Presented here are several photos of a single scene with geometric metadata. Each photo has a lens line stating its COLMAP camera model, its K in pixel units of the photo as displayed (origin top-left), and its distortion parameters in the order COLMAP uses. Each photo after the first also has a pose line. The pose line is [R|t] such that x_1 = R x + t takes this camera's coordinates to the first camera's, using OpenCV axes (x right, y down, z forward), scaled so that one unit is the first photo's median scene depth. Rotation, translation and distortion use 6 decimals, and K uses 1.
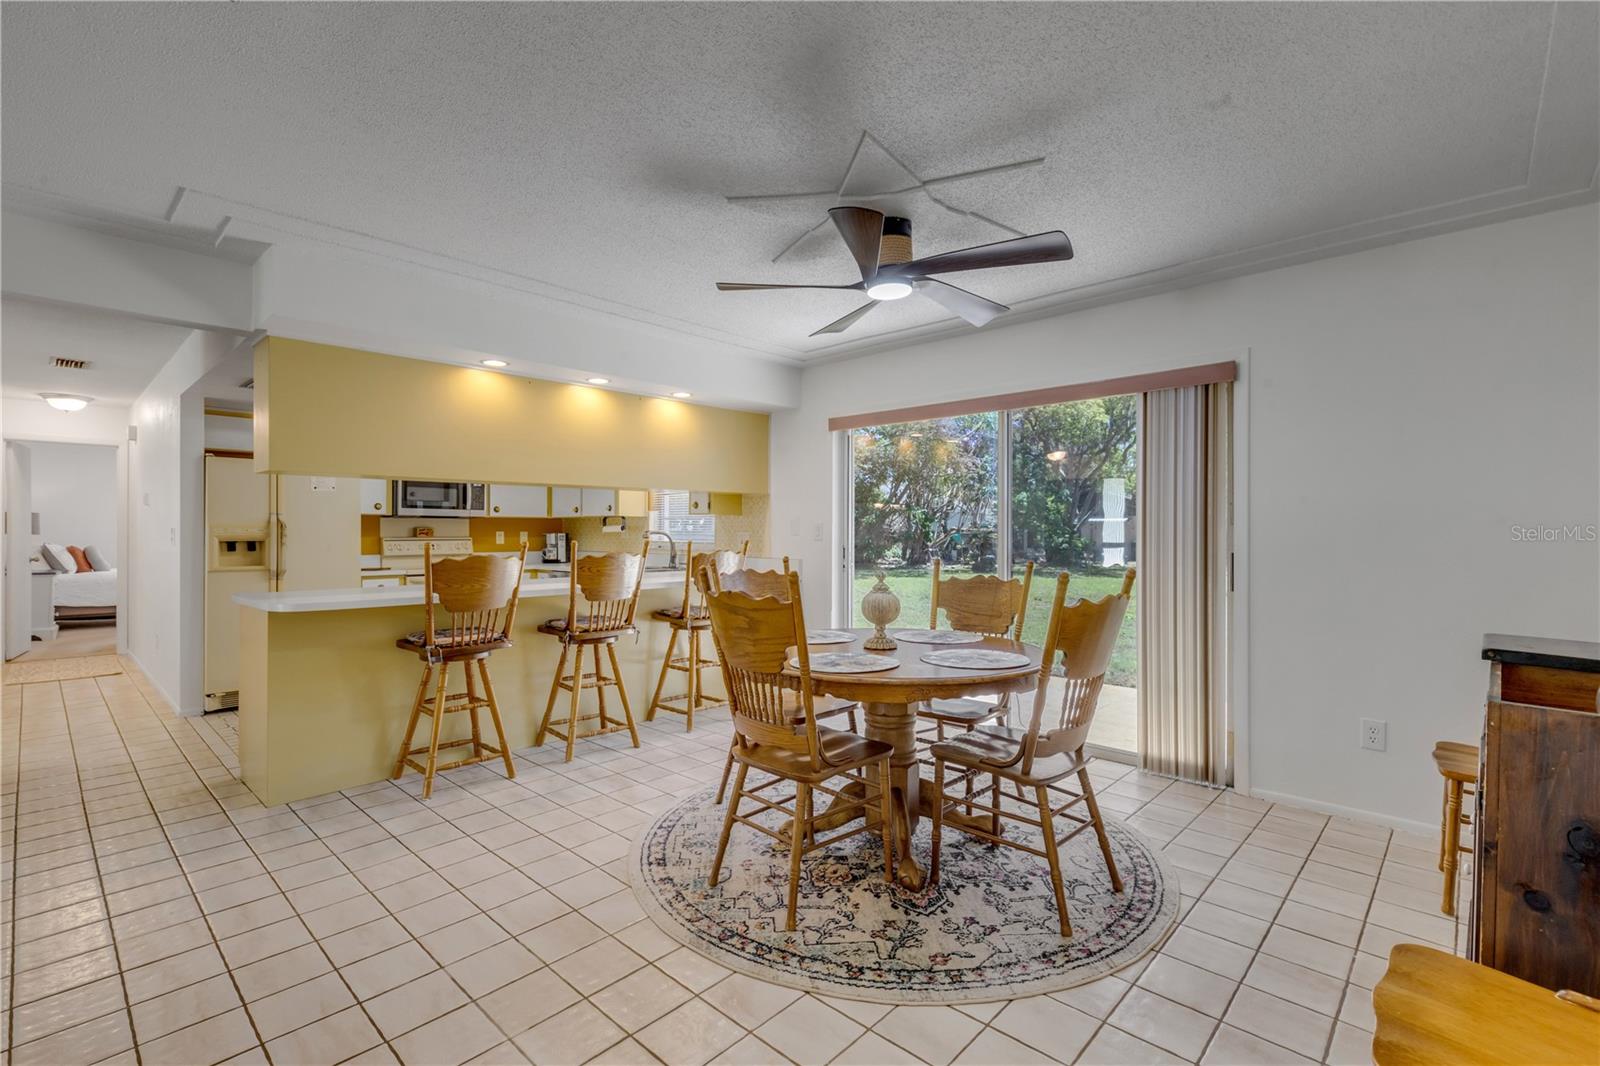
lens RADIAL K [[720.3, 0, 792.4], [0, 720.3, 532.3], [0, 0, 1]] dist [0.002918, -0.000818]
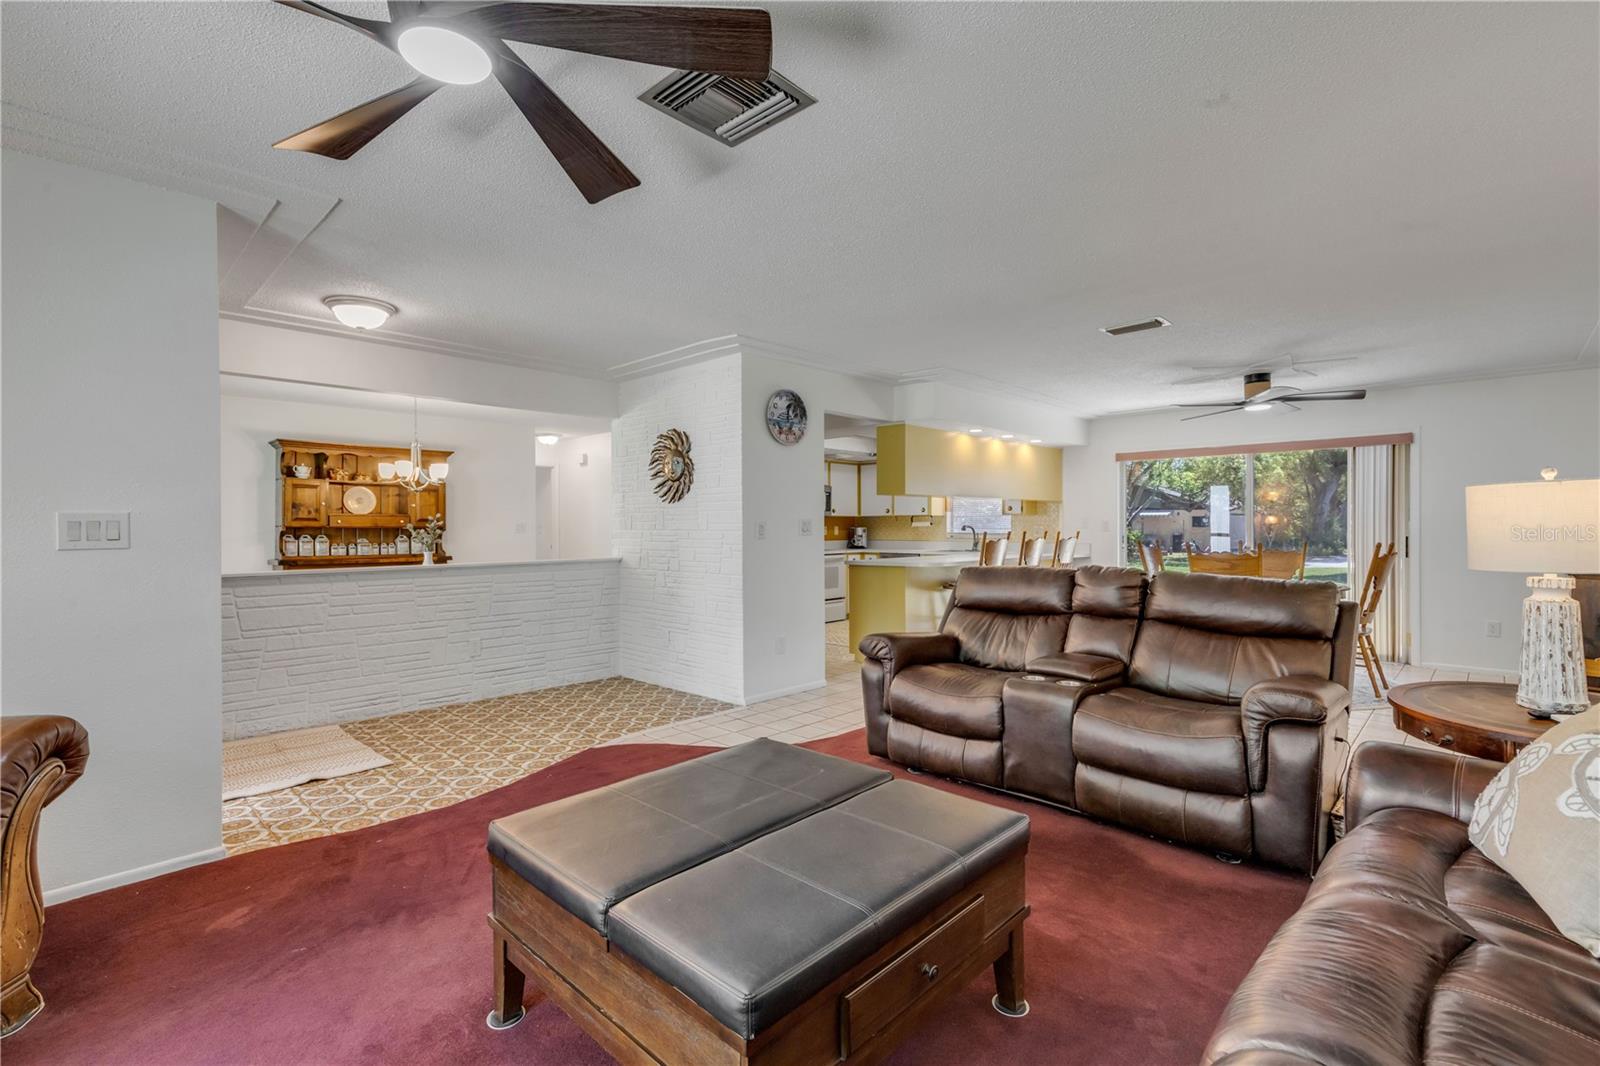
lens RADIAL K [[720.3, 0, 797.6], [0, 720.3, 530.3], [0, 0, 1]] dist [0.002918, -0.000818]
pose [[0.999838, -0.002698, -0.017773, -0.519066], [0.002790, 0.999983, 0.005170, -0.000617], [0.017758, -0.005219, 0.999829, -0.490754]]
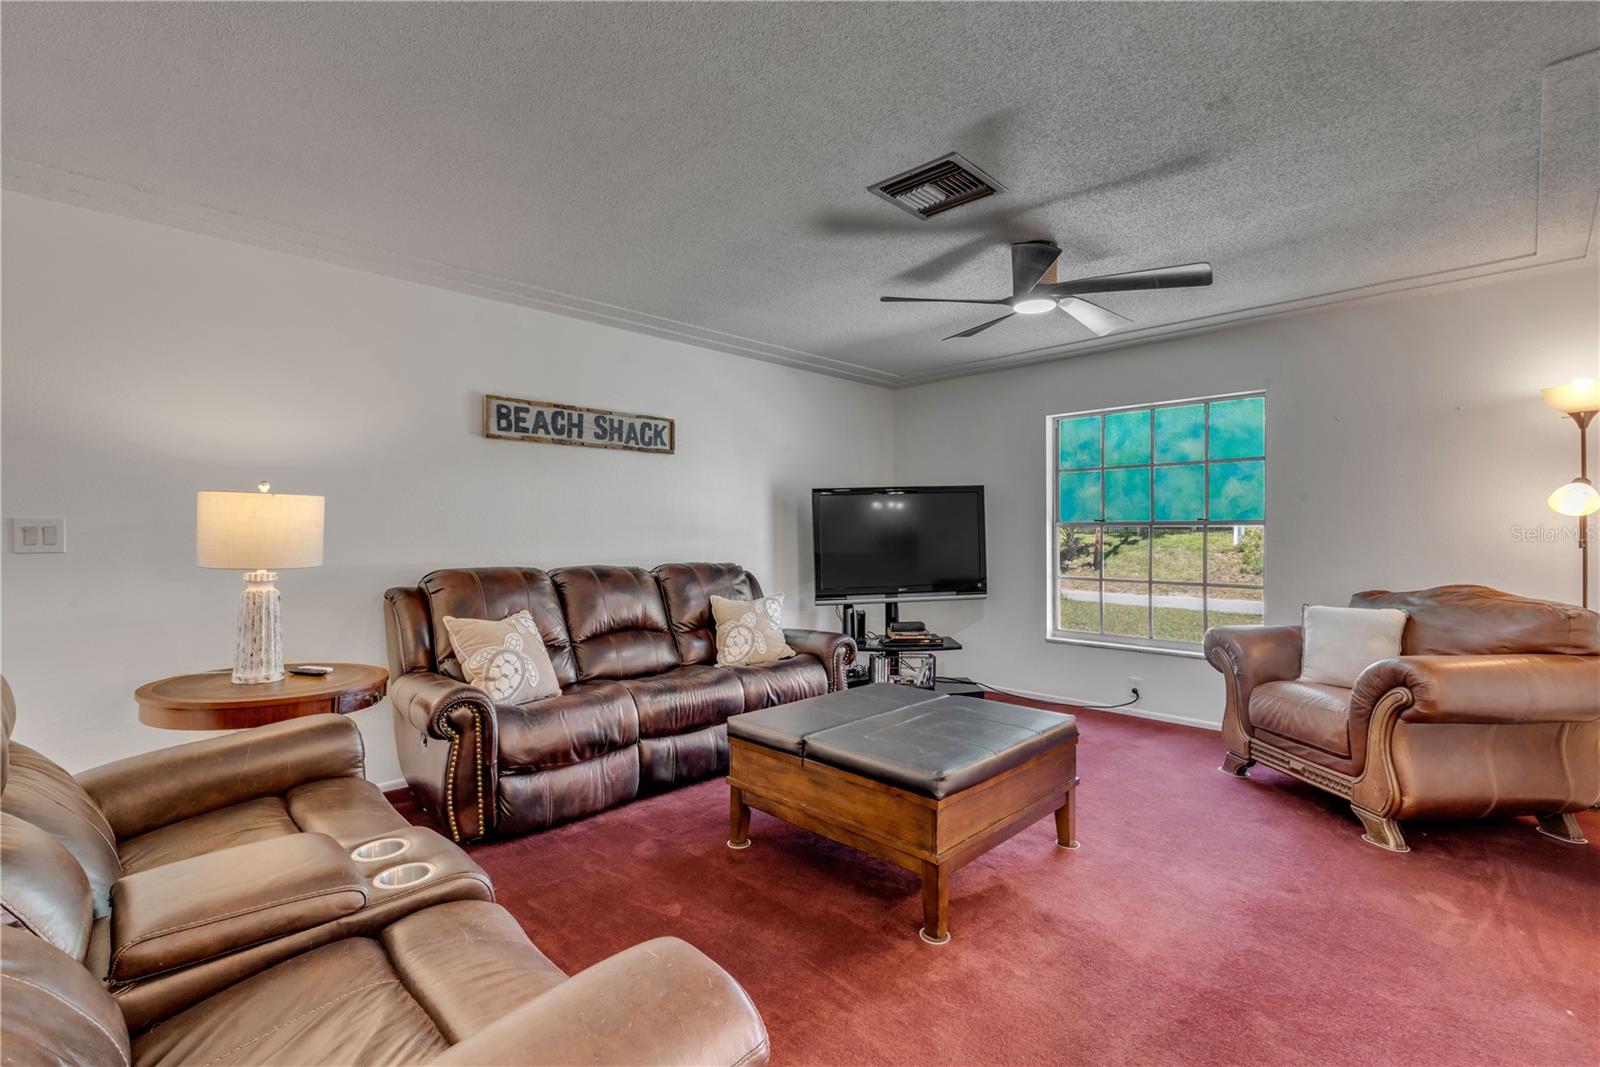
lens RADIAL K [[720.3, 0, 795.9], [0, 720.3, 535.4], [0, 0, 1]] dist [0.002918, -0.000818]
pose [[-0.999416, 0.002171, 0.034097, -0.487847], [0.002467, 0.999960, 0.008639, 0.000294], [-0.034076, 0.008719, -0.999381, 0.280732]]
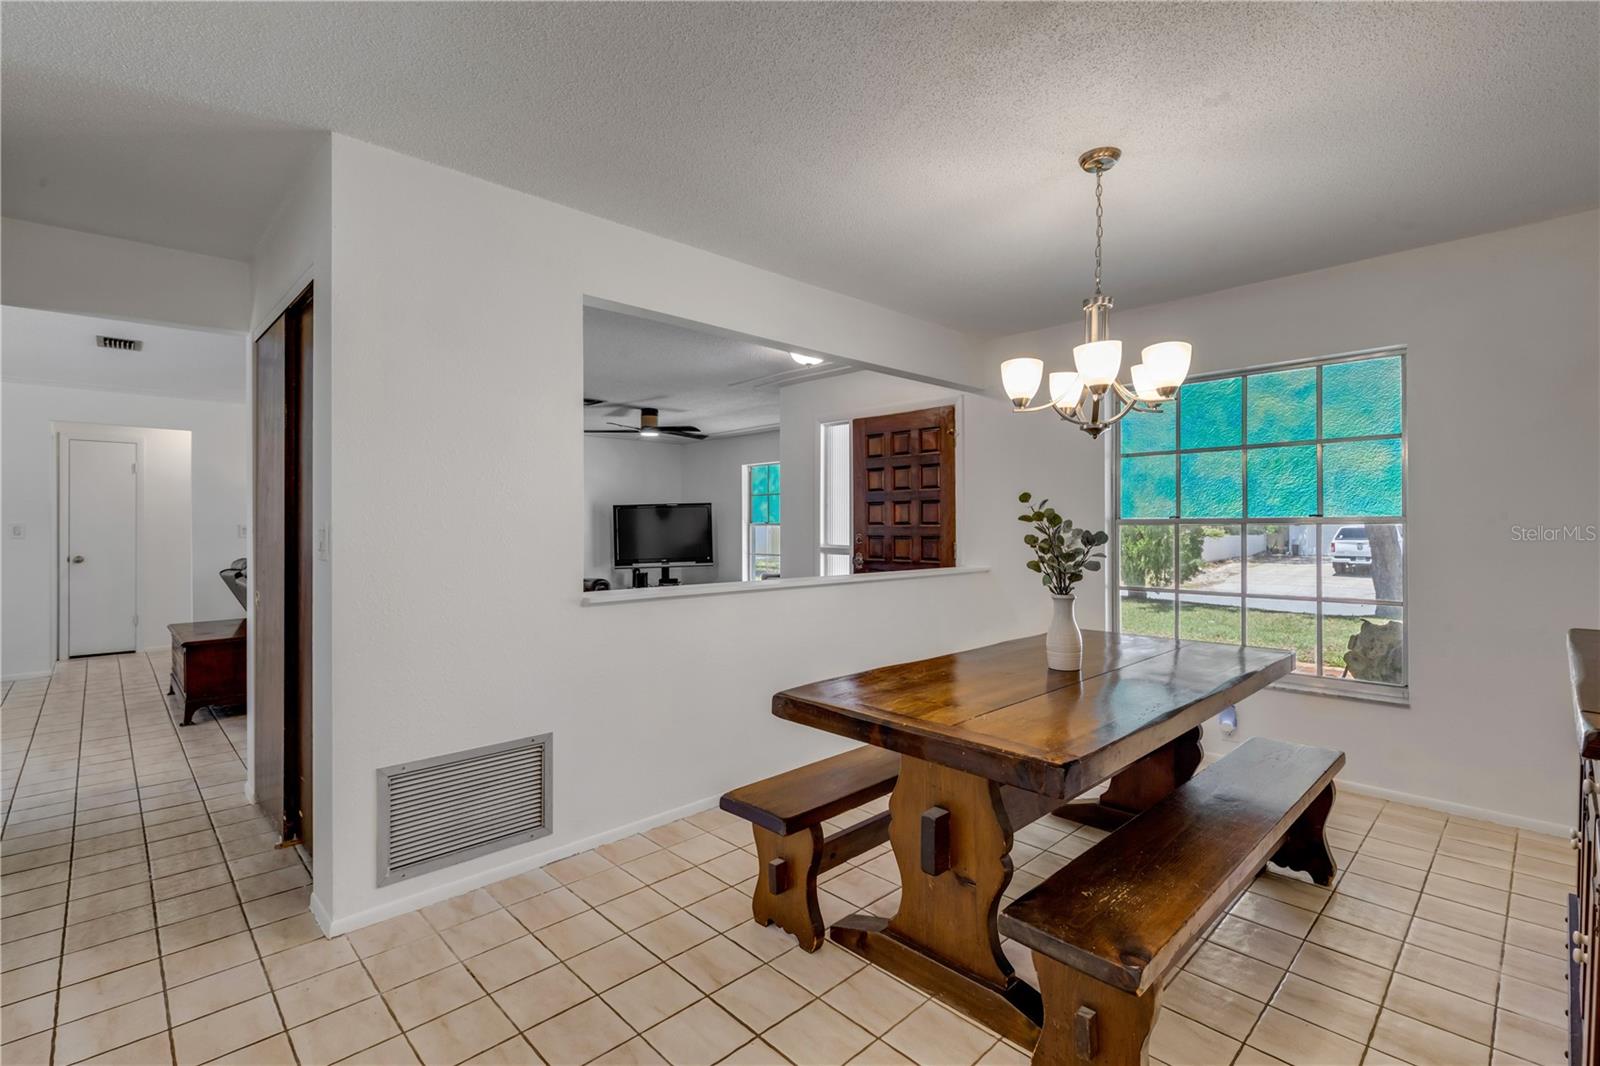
lens RADIAL K [[720.3, 0, 803.2], [0, 720.3, 525.0], [0, 0, 1]] dist [0.002918, -0.000818]
pose [[-0.998946, 0.001689, 0.045861, -0.963726], [0.001730, 0.999998, 0.000868, -0.004265], [-0.045859, 0.000947, -0.998947, 0.978539]]
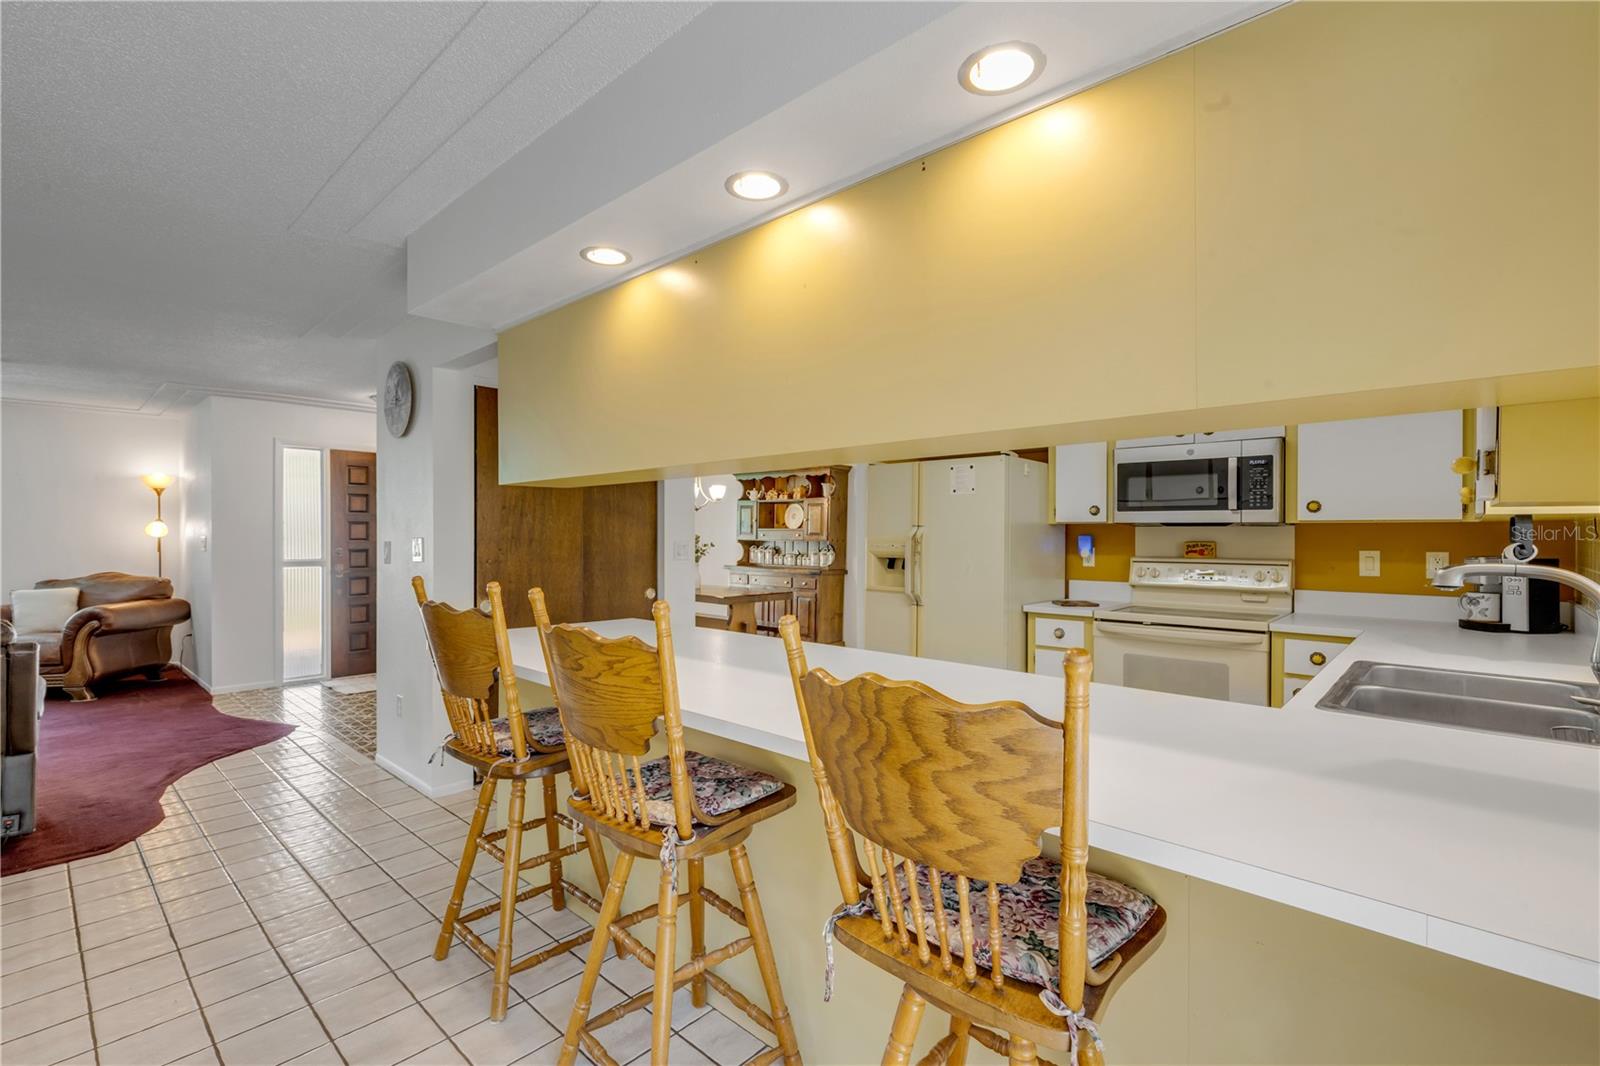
lens RADIAL K [[720.3, 0, 788.4], [0, 720.3, 529.2], [0, 0, 1]] dist [0.002918, -0.000818]
pose [[0.003208, -0.006121, -0.999976, 0.096685], [-0.001367, 0.999980, -0.006125, -0.014555], [0.999994, 0.001387, 0.003199, 0.722053]]
